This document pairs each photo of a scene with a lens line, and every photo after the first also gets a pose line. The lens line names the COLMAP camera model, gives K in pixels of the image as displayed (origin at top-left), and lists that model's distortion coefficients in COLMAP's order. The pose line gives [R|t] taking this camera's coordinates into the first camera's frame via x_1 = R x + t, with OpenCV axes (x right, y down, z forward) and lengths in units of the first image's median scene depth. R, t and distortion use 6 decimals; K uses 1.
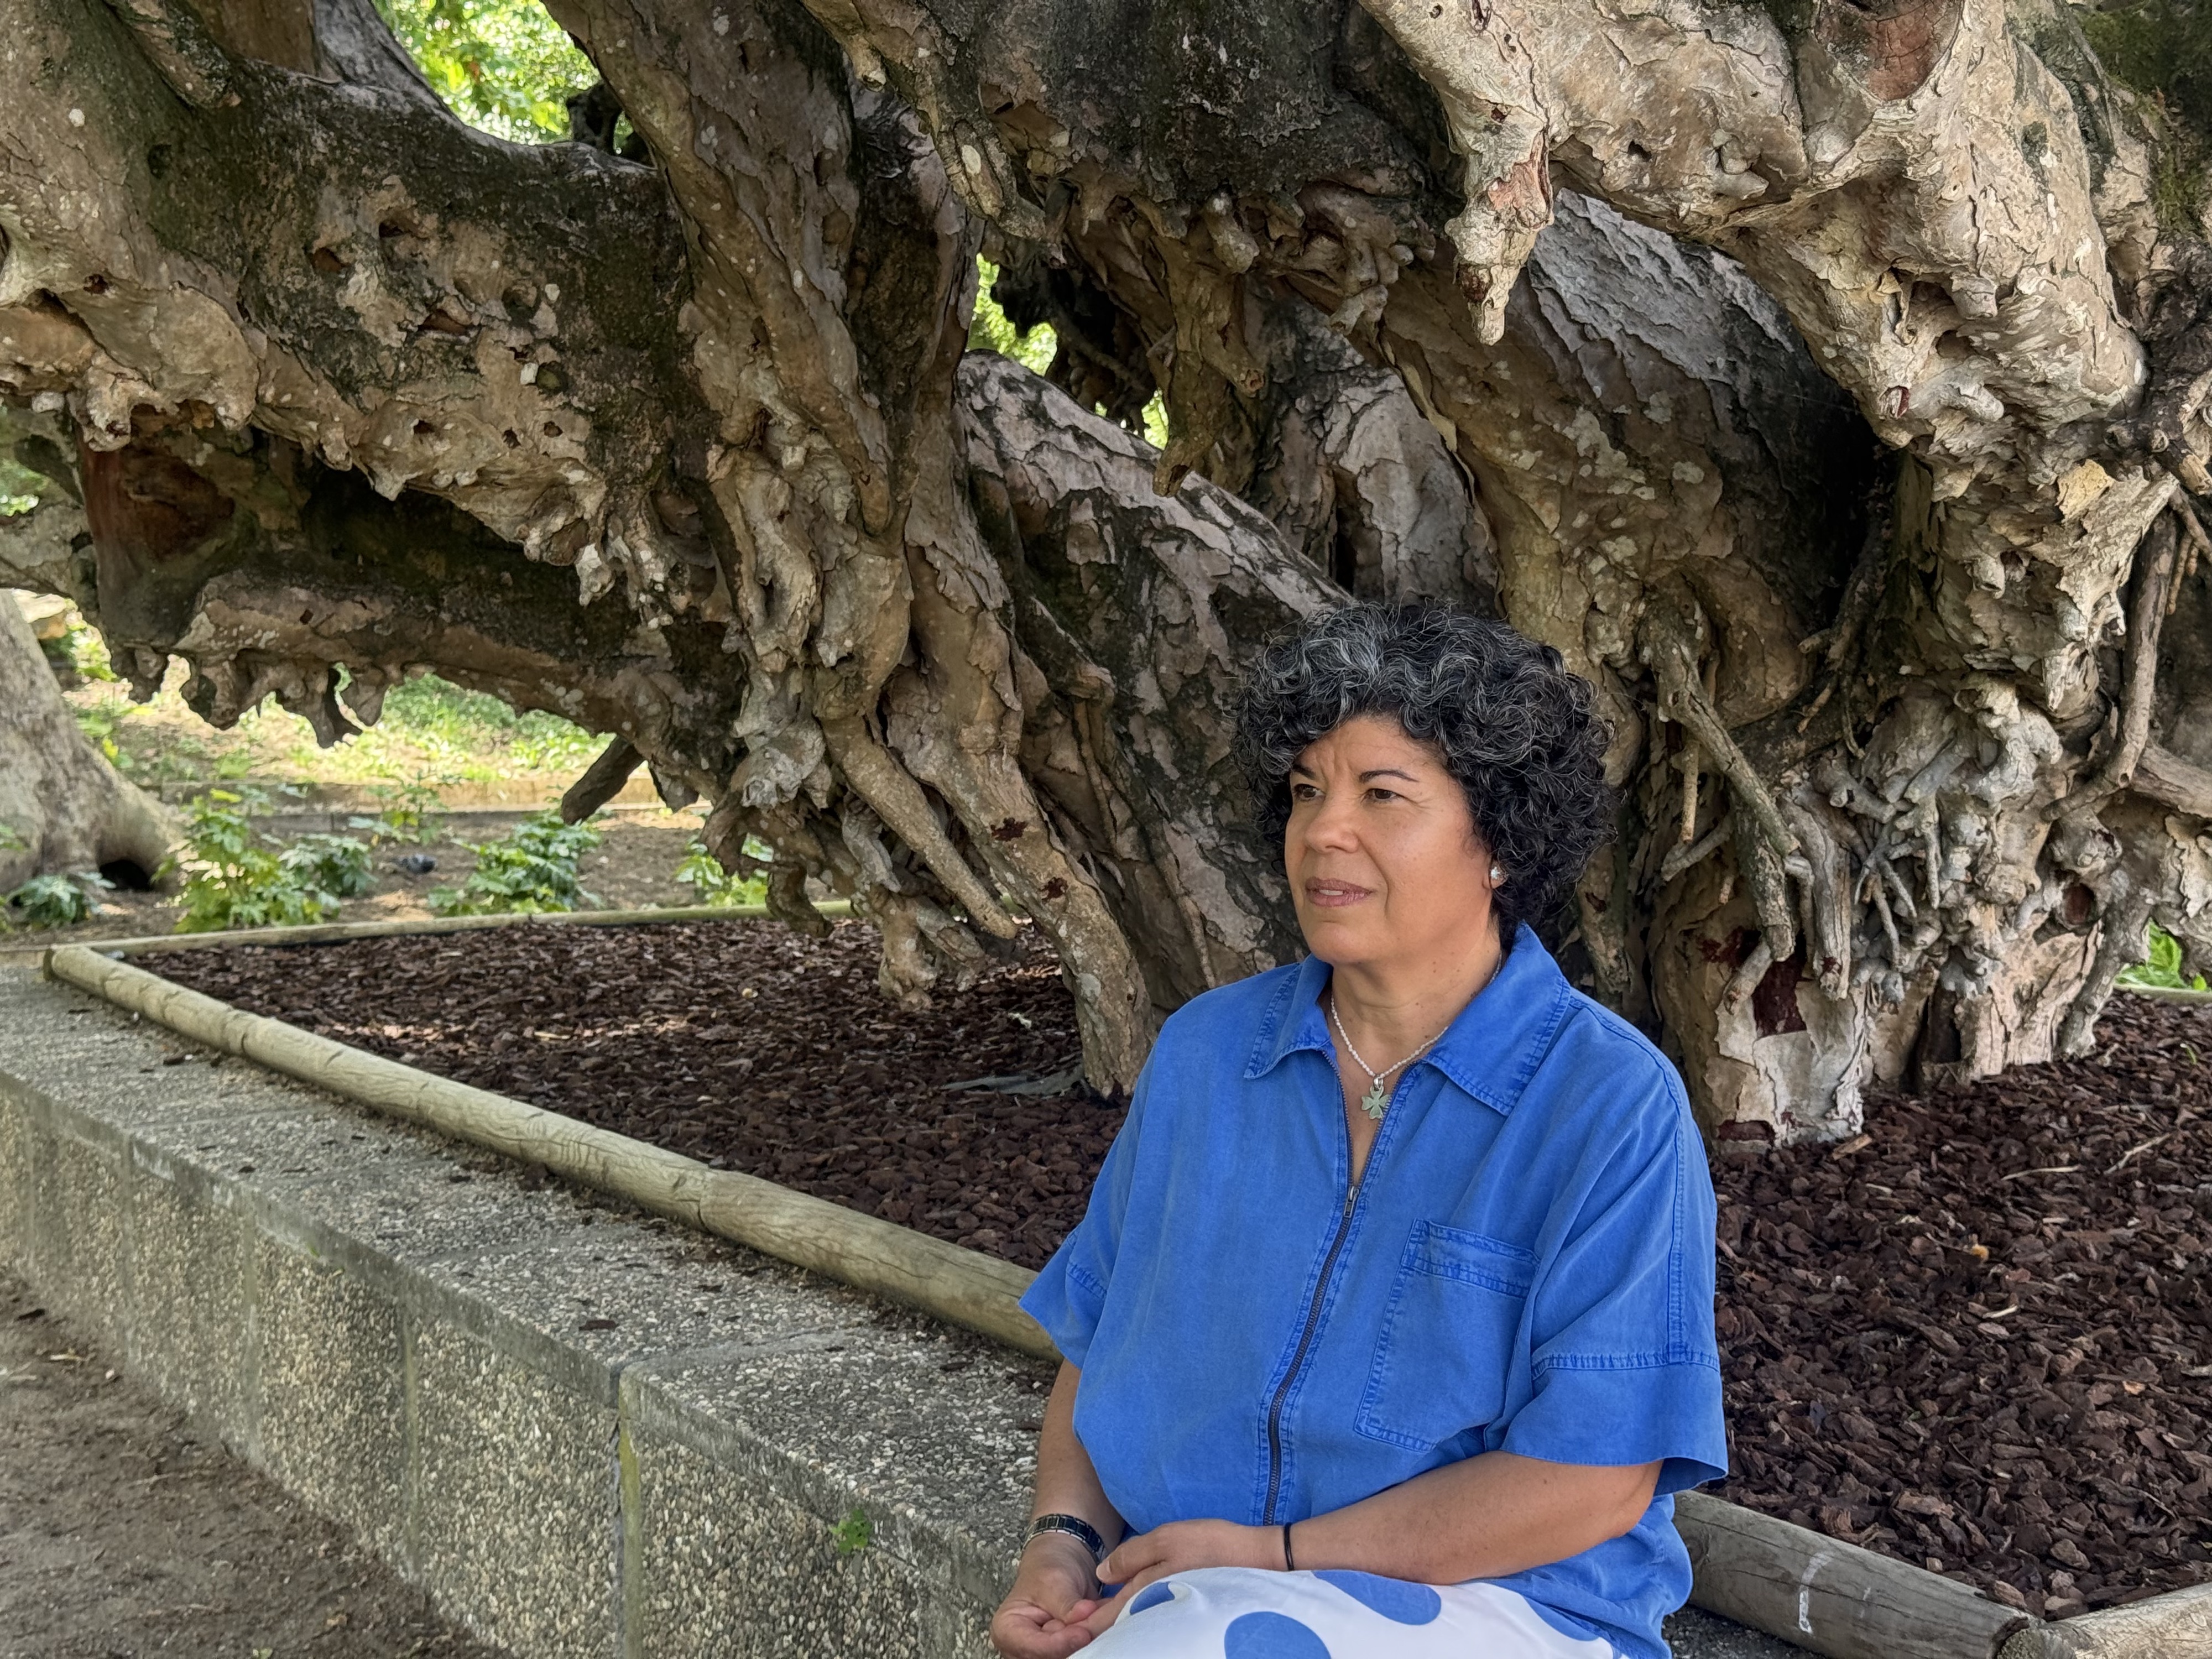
lens RADIAL K [[3057.2, 0, 1163.4], [0, 3057.2, 815.5], [0, 0, 1]] dist [0.114120, 0.000000]
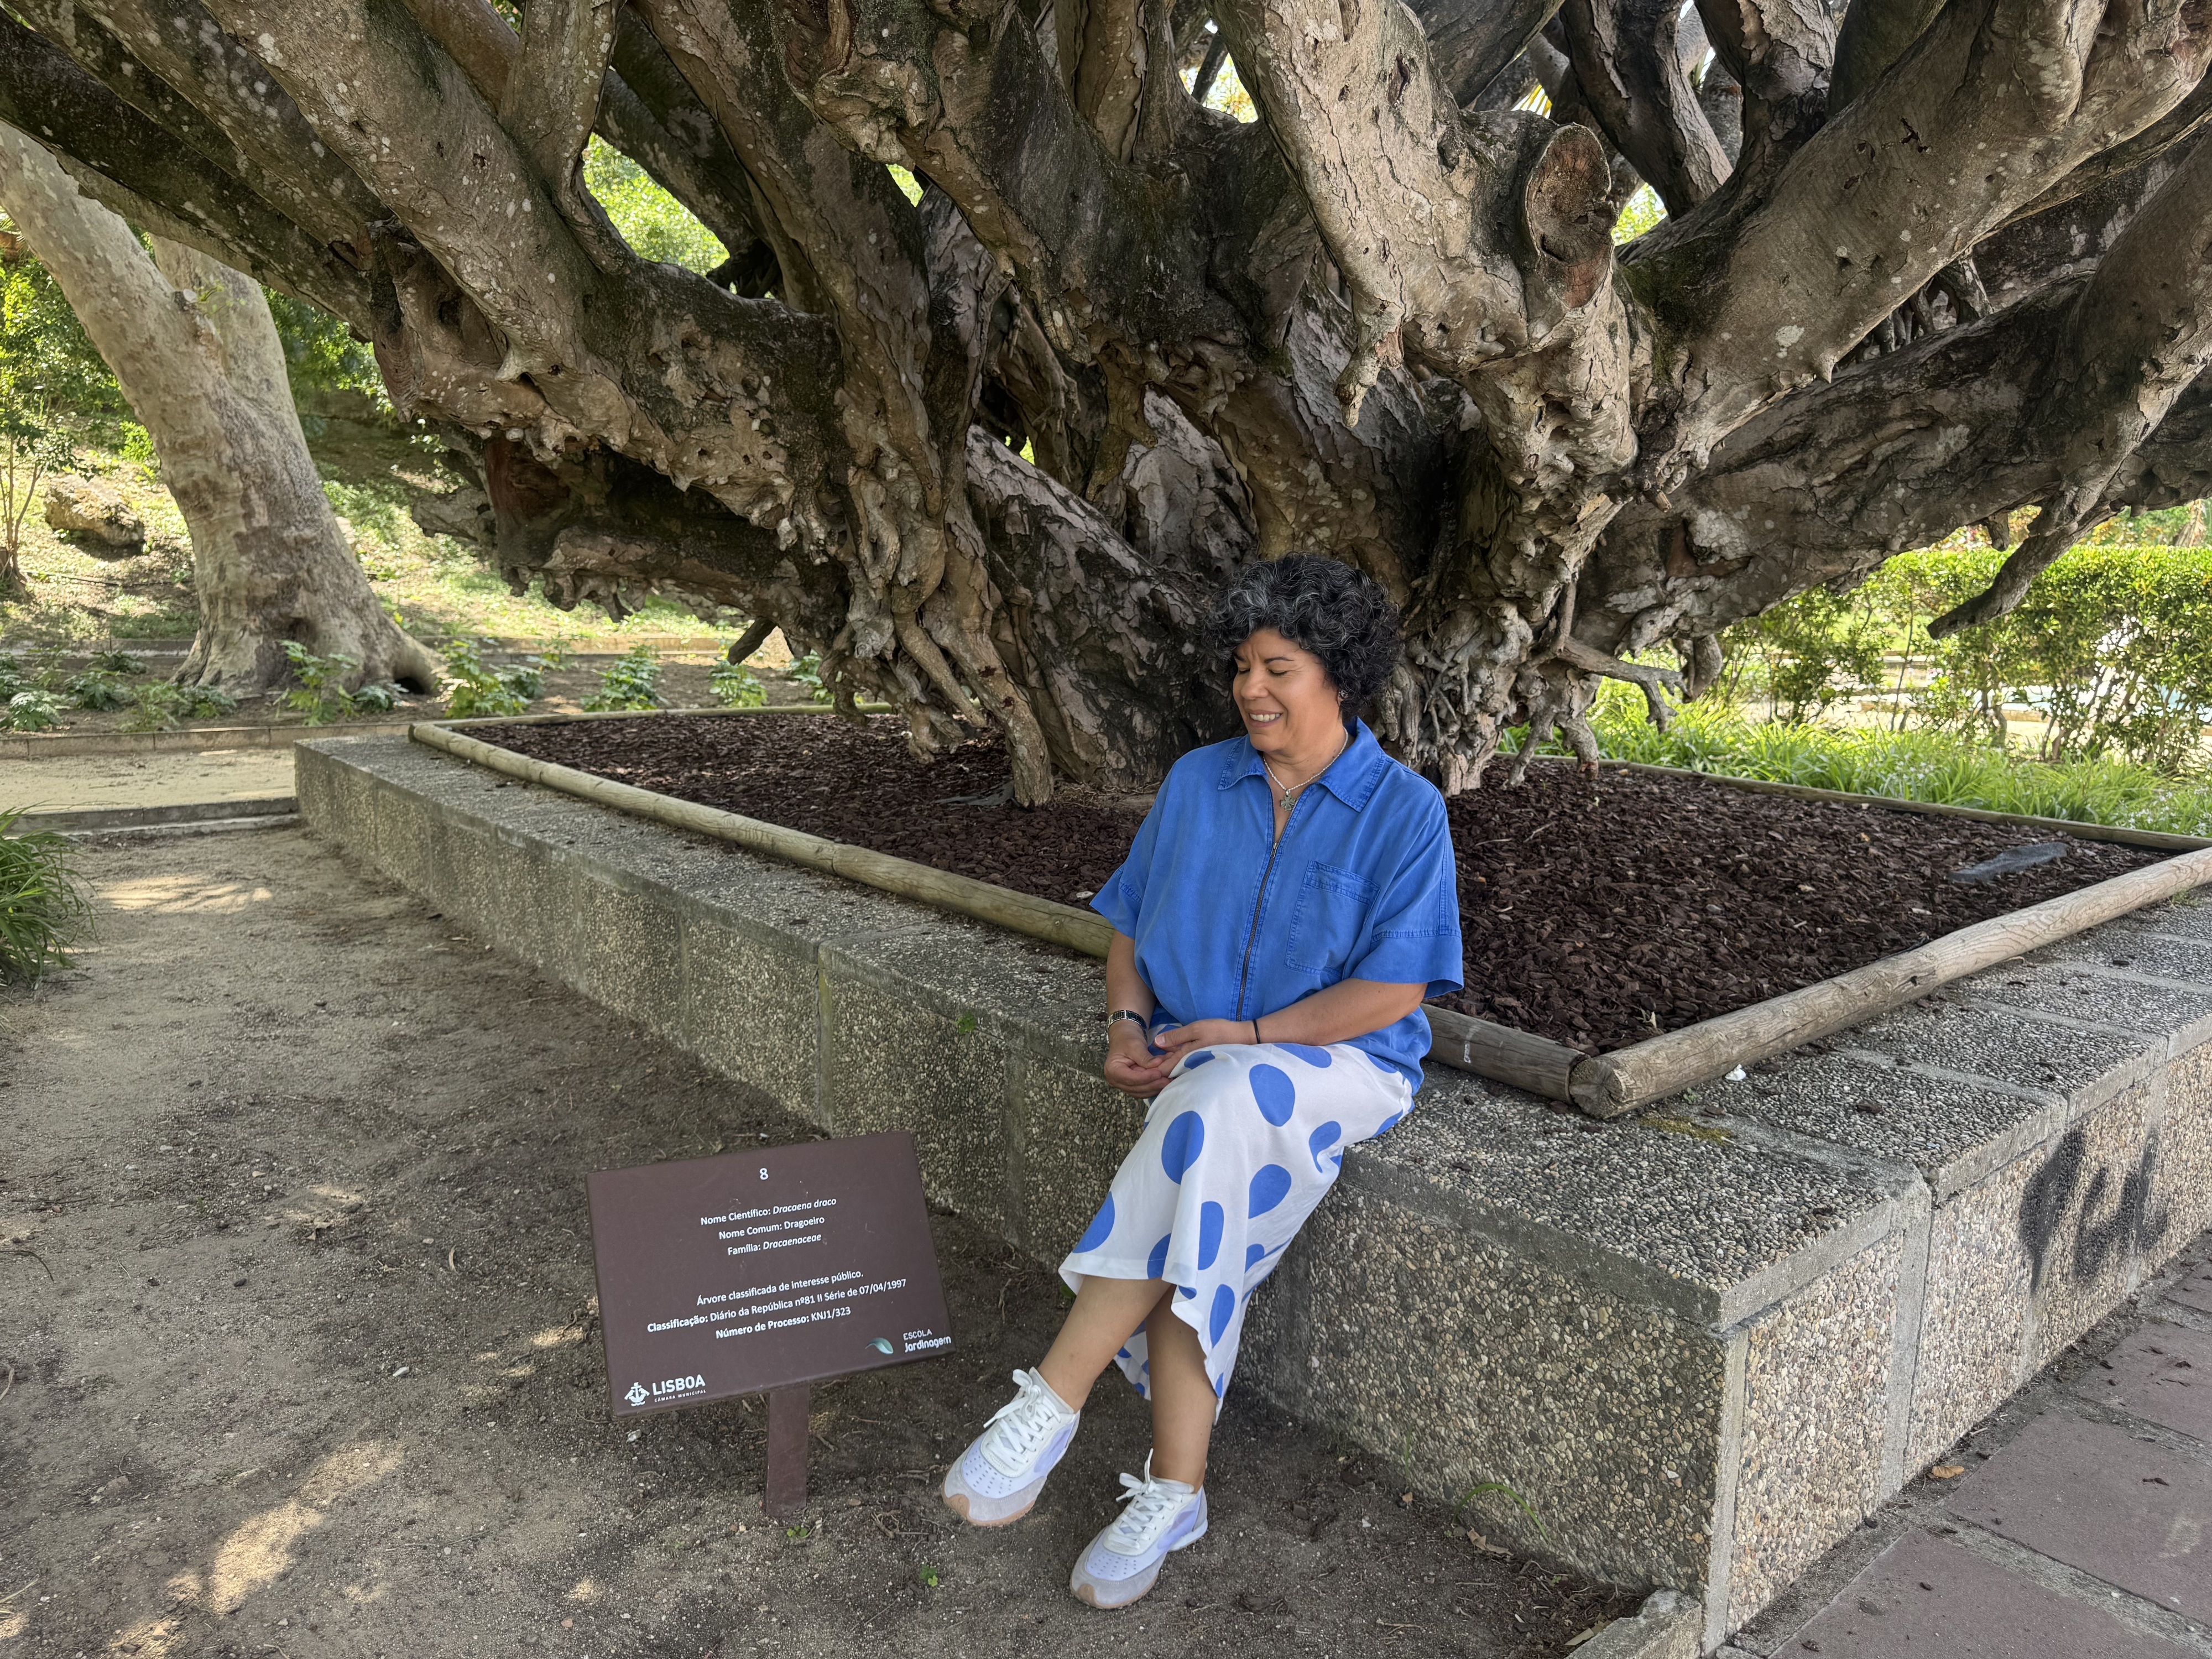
lens RADIAL K [[1528.9, 0, 1124.6], [0, 1528.9, 825.7], [0, 0, 1]] dist [0.078656, -0.029692]
pose [[0.992365, -0.002267, 0.123314, -0.099952], [-0.010849, 0.994351, 0.105582, -0.001806], [-0.122856, -0.106113, 0.986735, 0.013511]]
